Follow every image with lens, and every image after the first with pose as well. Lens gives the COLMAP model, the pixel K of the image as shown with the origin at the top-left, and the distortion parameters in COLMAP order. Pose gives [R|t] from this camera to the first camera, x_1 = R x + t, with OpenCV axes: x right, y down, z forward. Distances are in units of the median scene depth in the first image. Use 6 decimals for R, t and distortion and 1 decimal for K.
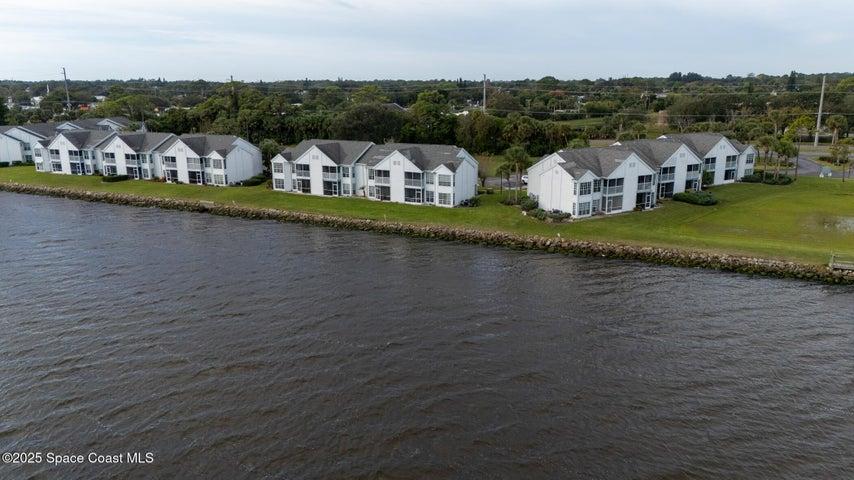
lens RADIAL K [[624.0, 0, 438.6], [0, 624.0, 241.5], [0, 0, 1]] dist [0.055862, -0.014944]
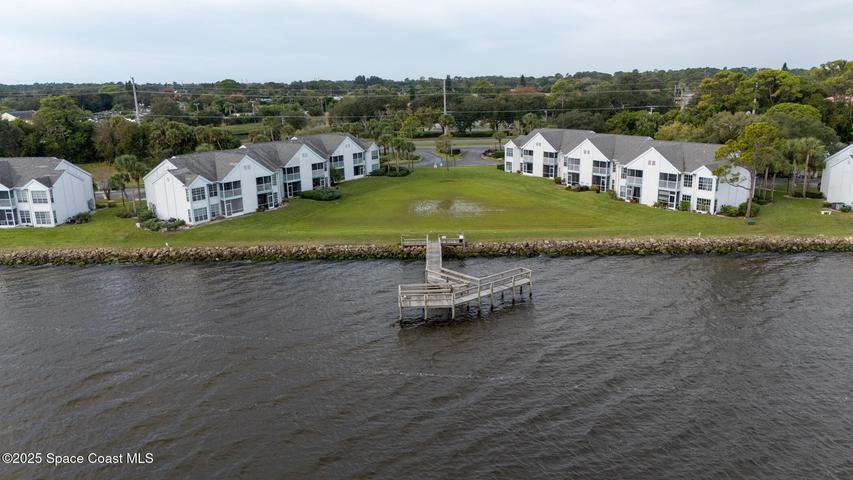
lens RADIAL K [[623.2, 0, 429.3], [0, 623.2, 240.6], [0, 0, 1]] dist [0.055862, -0.014944]
pose [[0.902787, -0.115525, 0.414283, 0.123092], [0.117581, 0.992849, 0.020633, 0.009054], [-0.413704, 0.030084, 0.909914, -0.042539]]
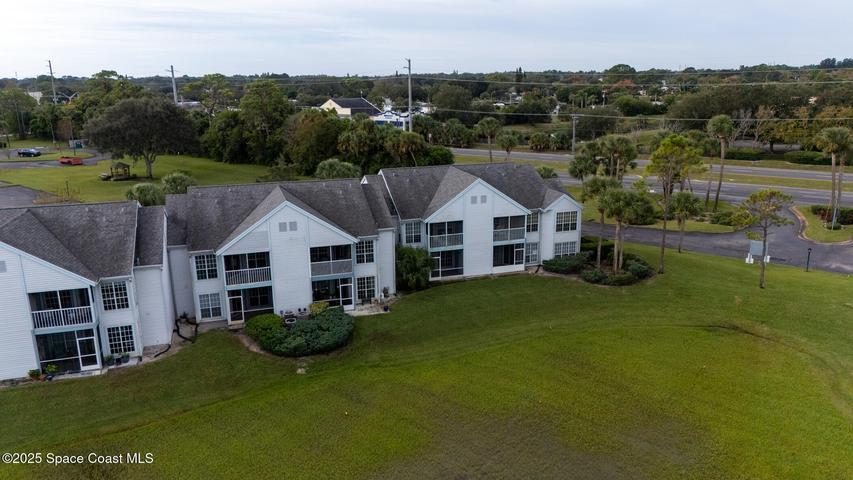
lens RADIAL K [[623.2, 0, 427.7], [0, 623.2, 236.3], [0, 0, 1]] dist [0.055862, -0.014944]
pose [[0.974883, 0.048572, -0.217357, 0.574766], [-0.047916, 0.998817, 0.008294, -0.138212], [0.217503, 0.002329, 0.976057, 0.601693]]
